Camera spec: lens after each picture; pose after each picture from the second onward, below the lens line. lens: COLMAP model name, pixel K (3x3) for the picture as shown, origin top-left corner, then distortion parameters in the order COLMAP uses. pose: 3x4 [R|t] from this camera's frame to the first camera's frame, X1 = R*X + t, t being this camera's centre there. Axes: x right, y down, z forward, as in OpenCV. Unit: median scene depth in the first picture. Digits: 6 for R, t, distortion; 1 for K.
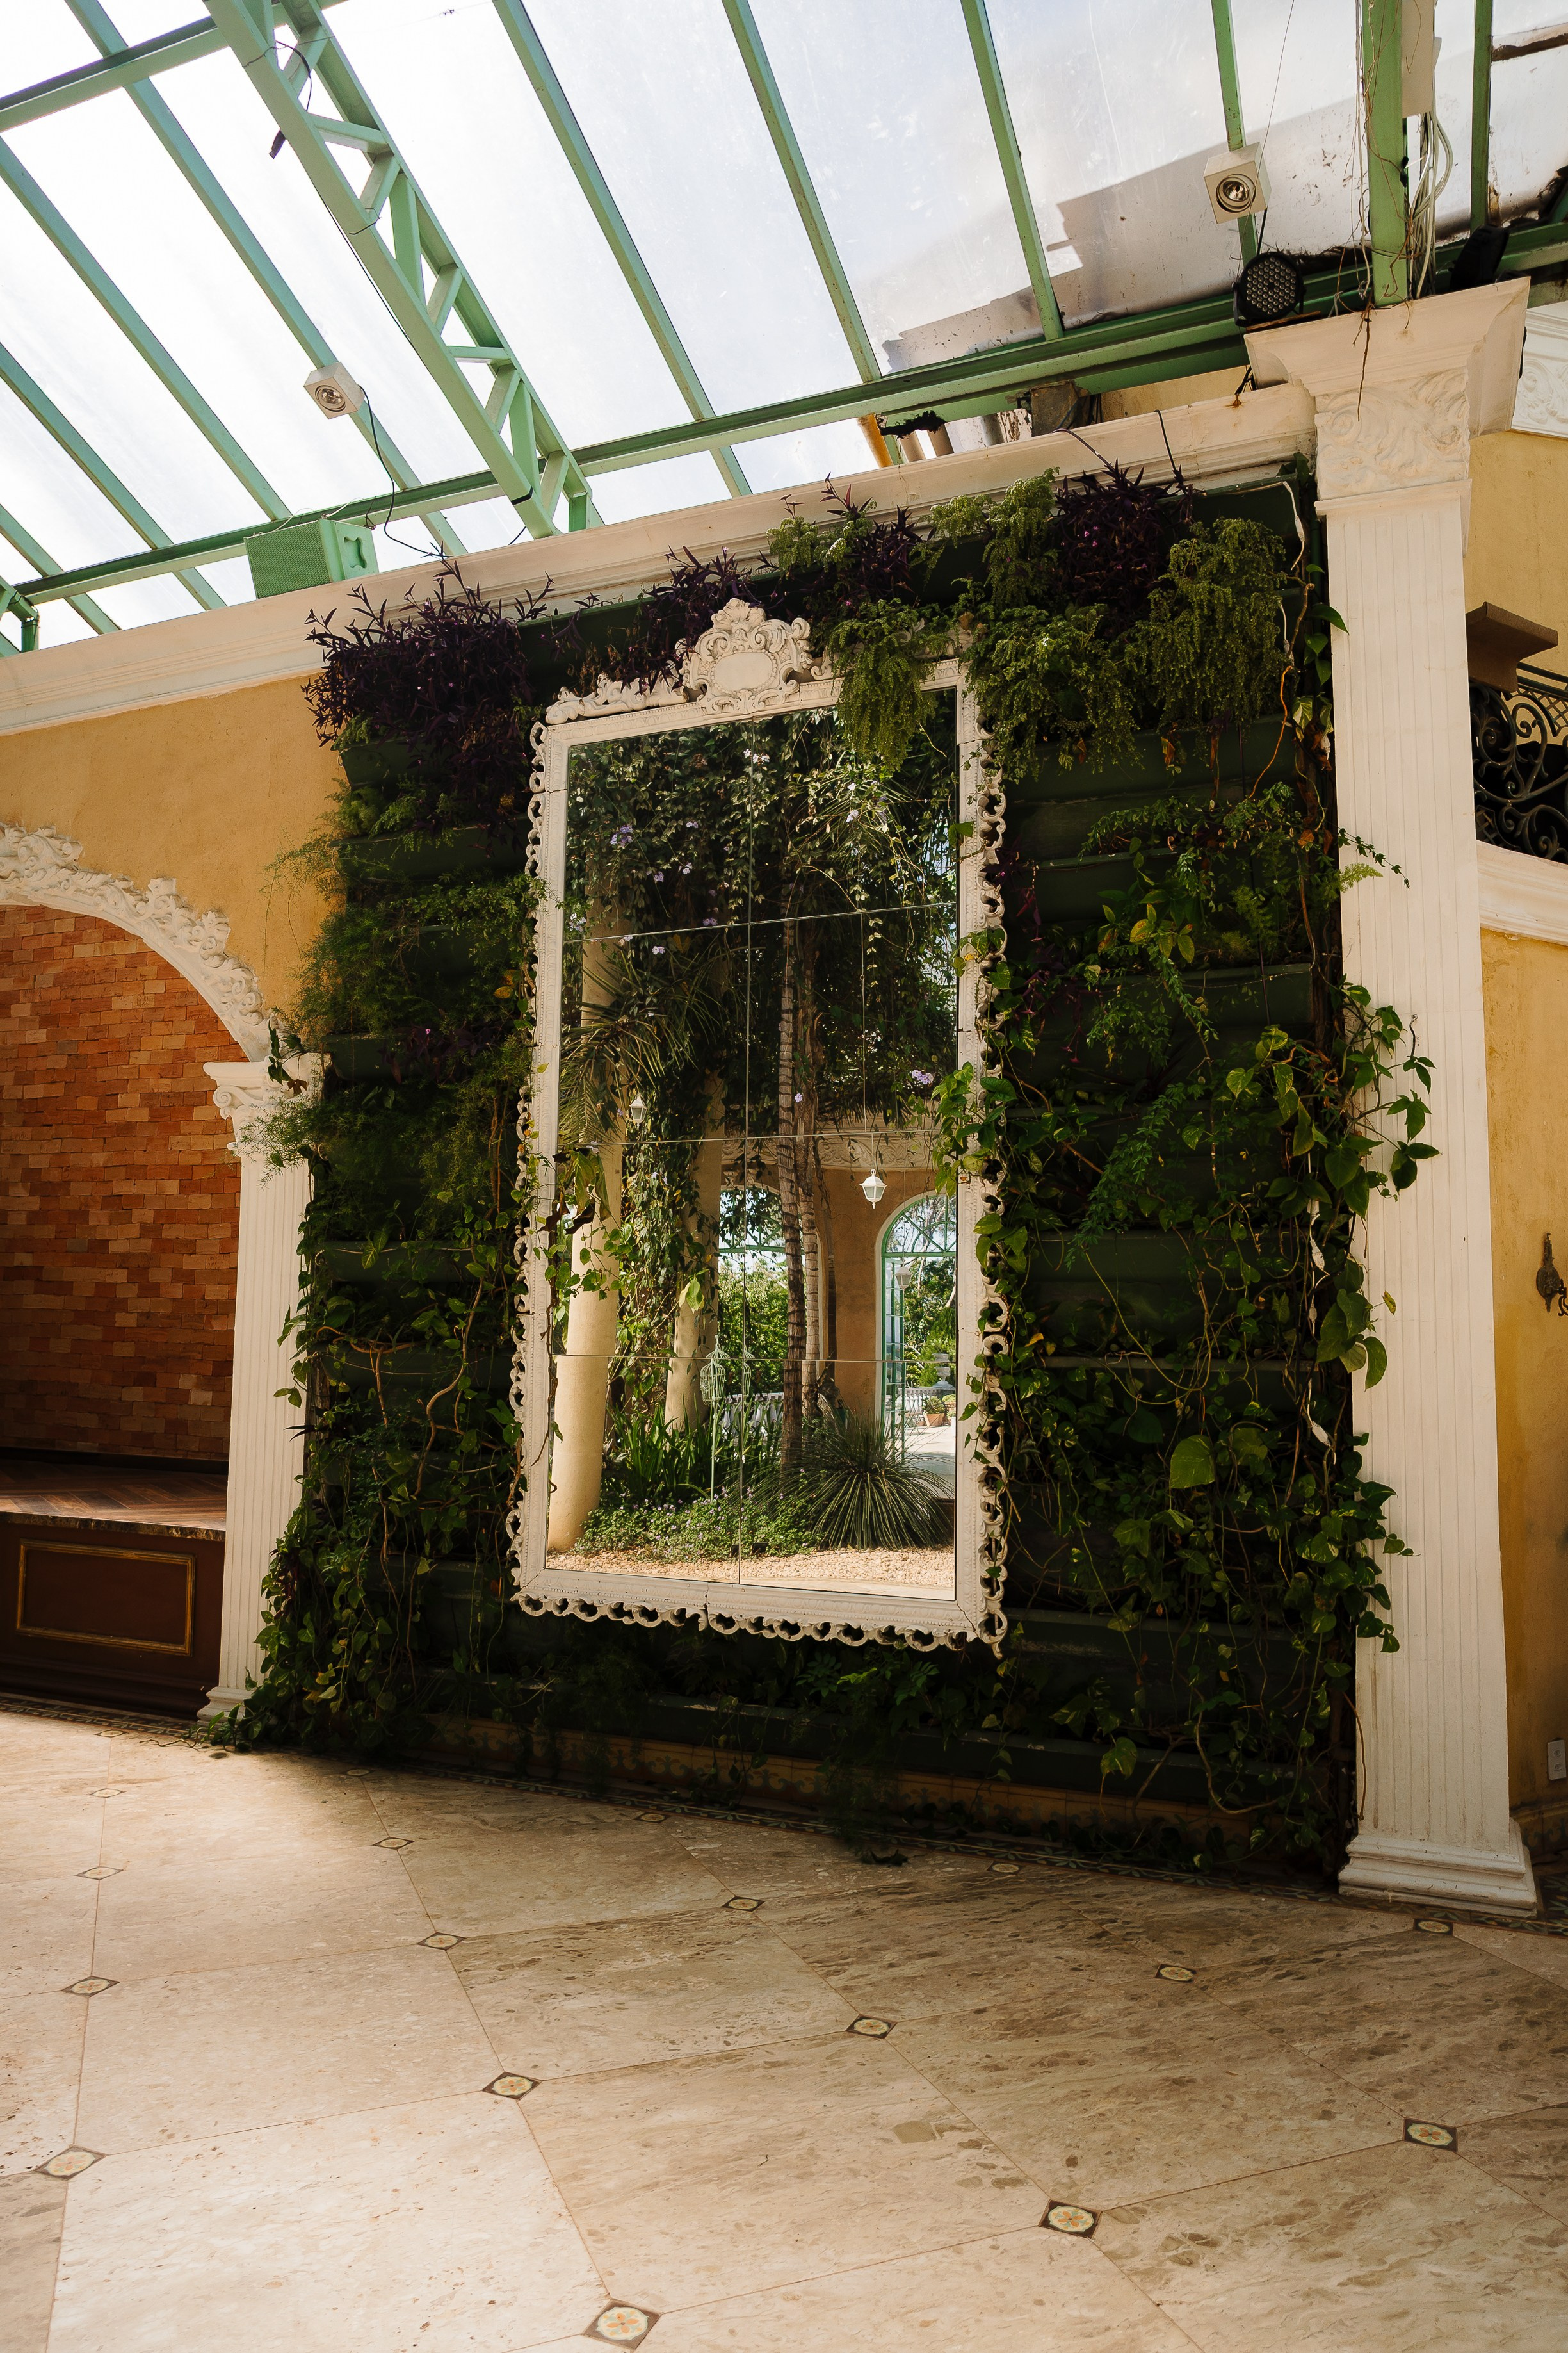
lens RADIAL K [[1630.1, 0, 823.4], [0, 1630.1, 1177.1], [0, 0, 1]] dist [-0.085226, 0.091154]
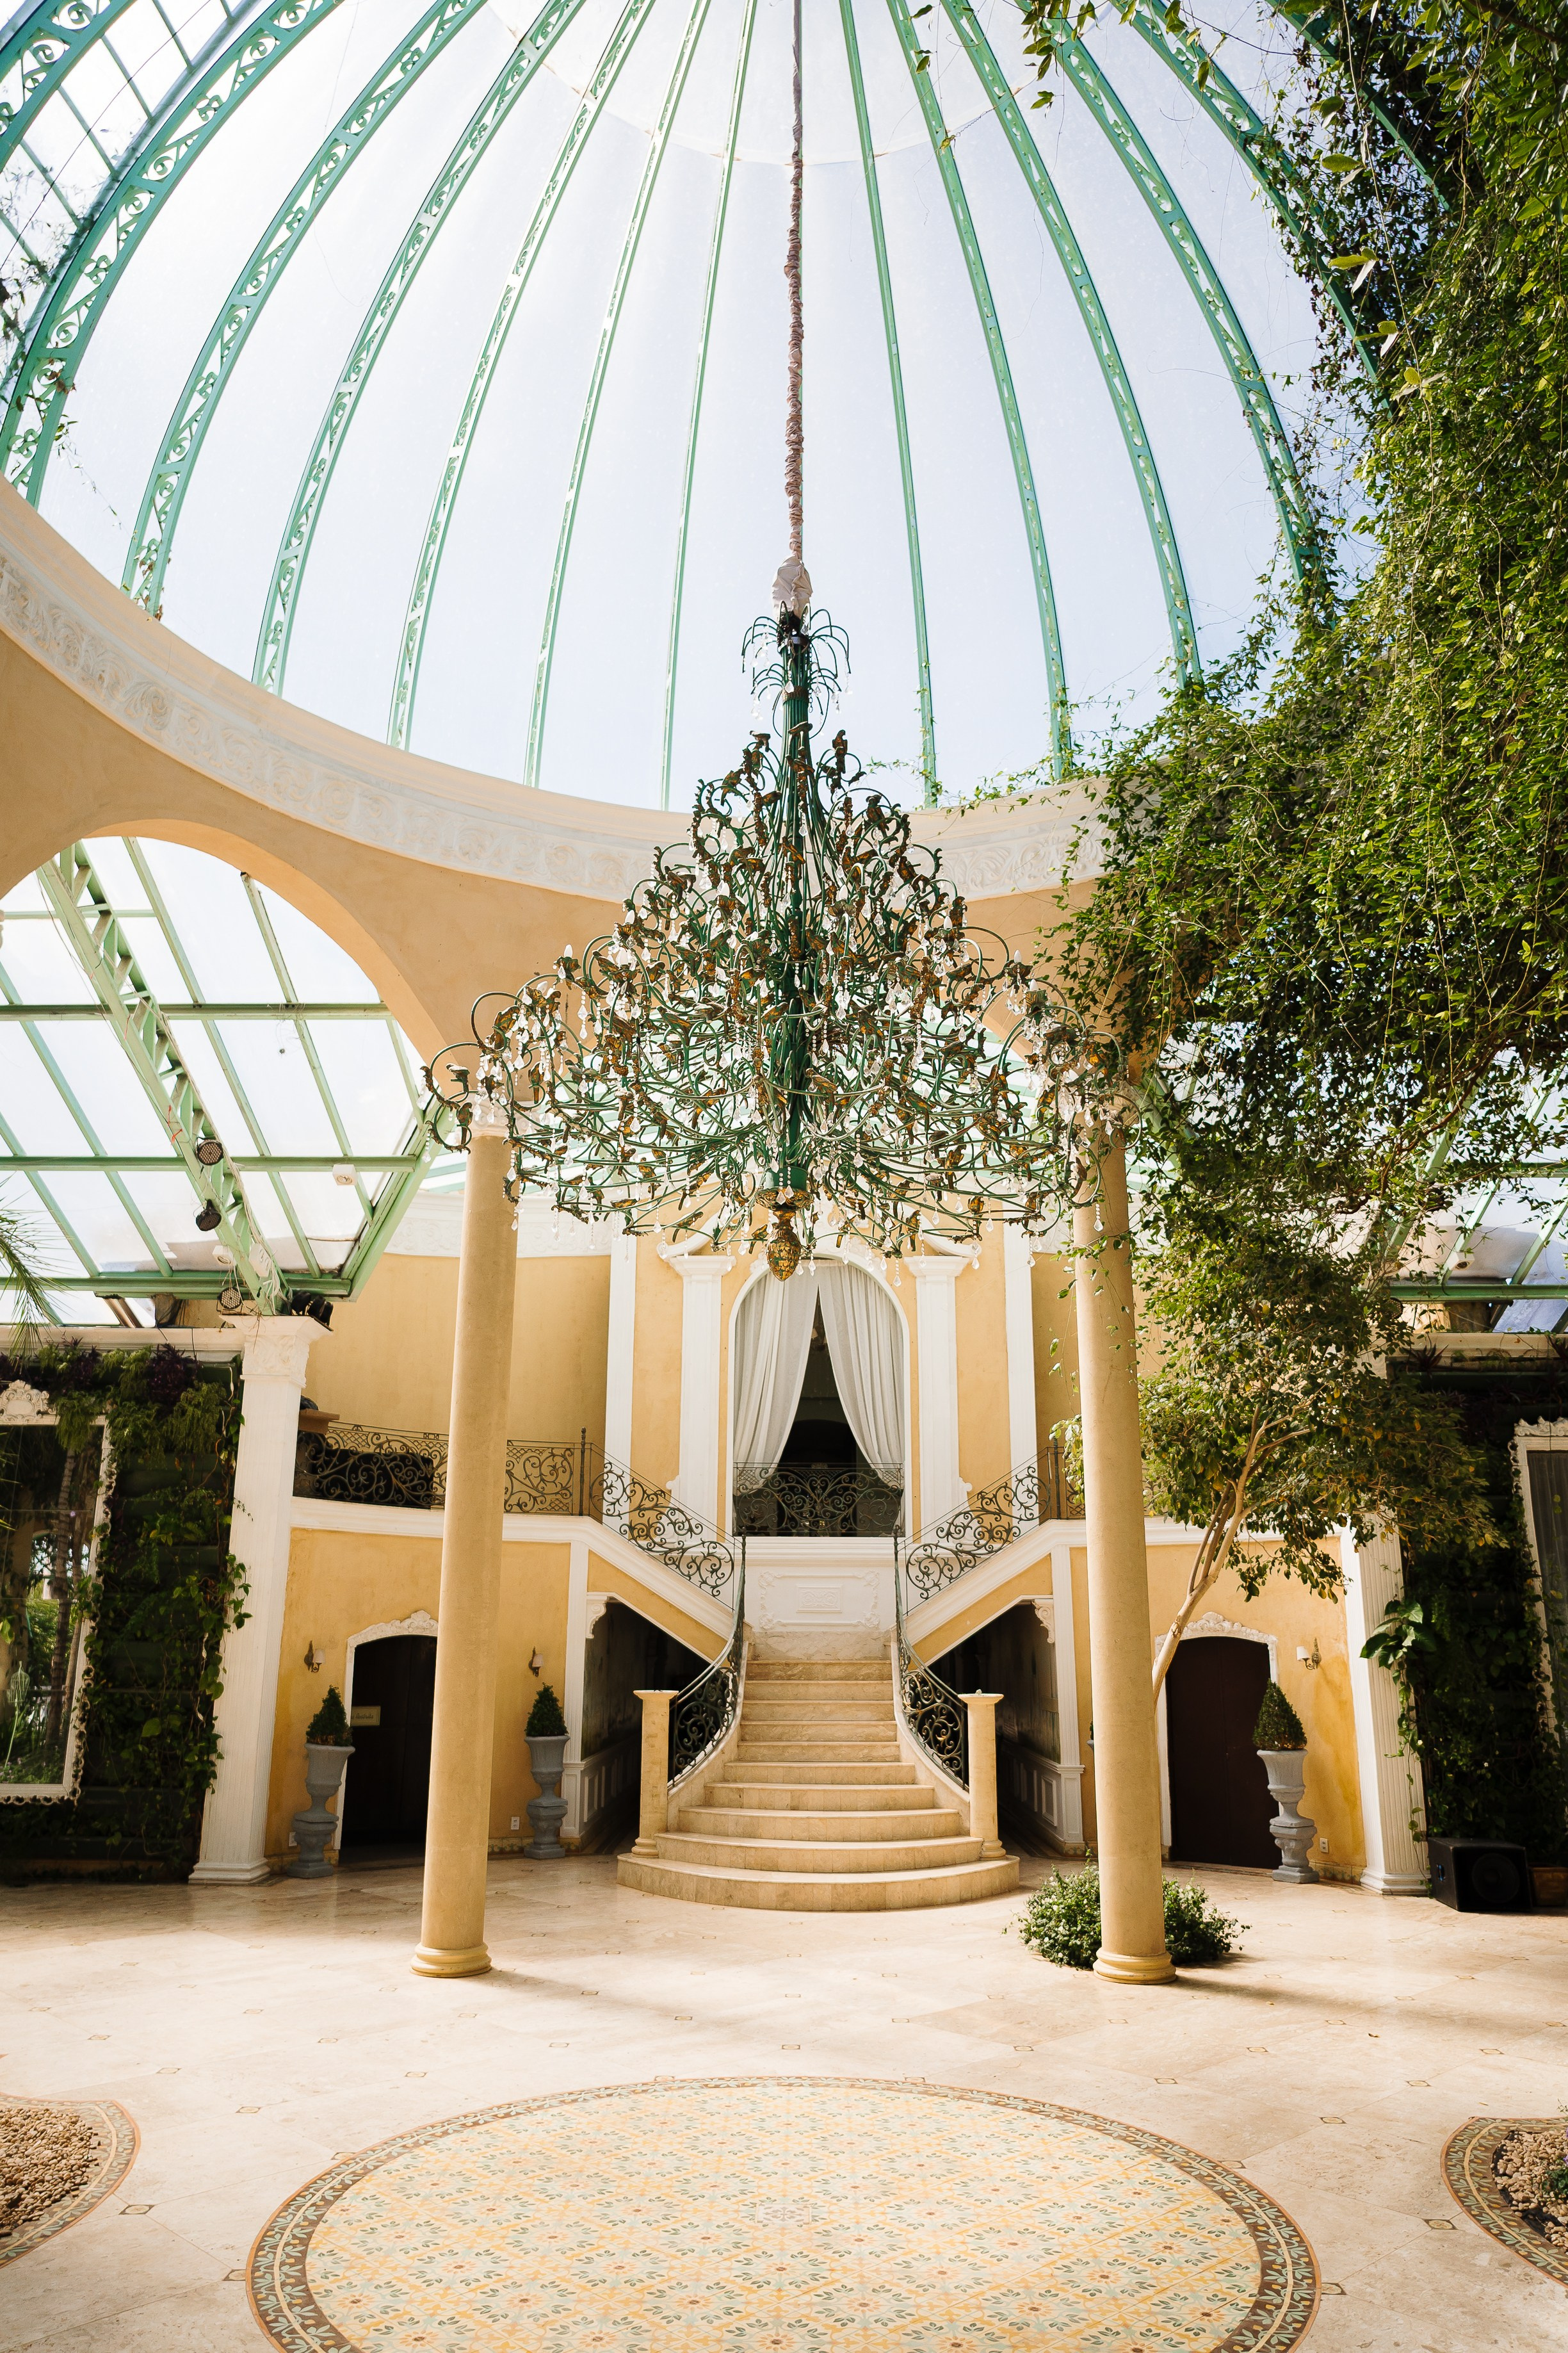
lens RADIAL K [[1630.1, 0, 801.6], [0, 1630.1, 1183.0], [0, 0, 1]] dist [-0.085226, 0.091154]
pose [[0.935611, 0.090928, 0.341121, 0.235474], [-0.029444, 0.982993, -0.181265, -0.271672], [-0.351801, 0.159550, 0.922377, -2.037416]]
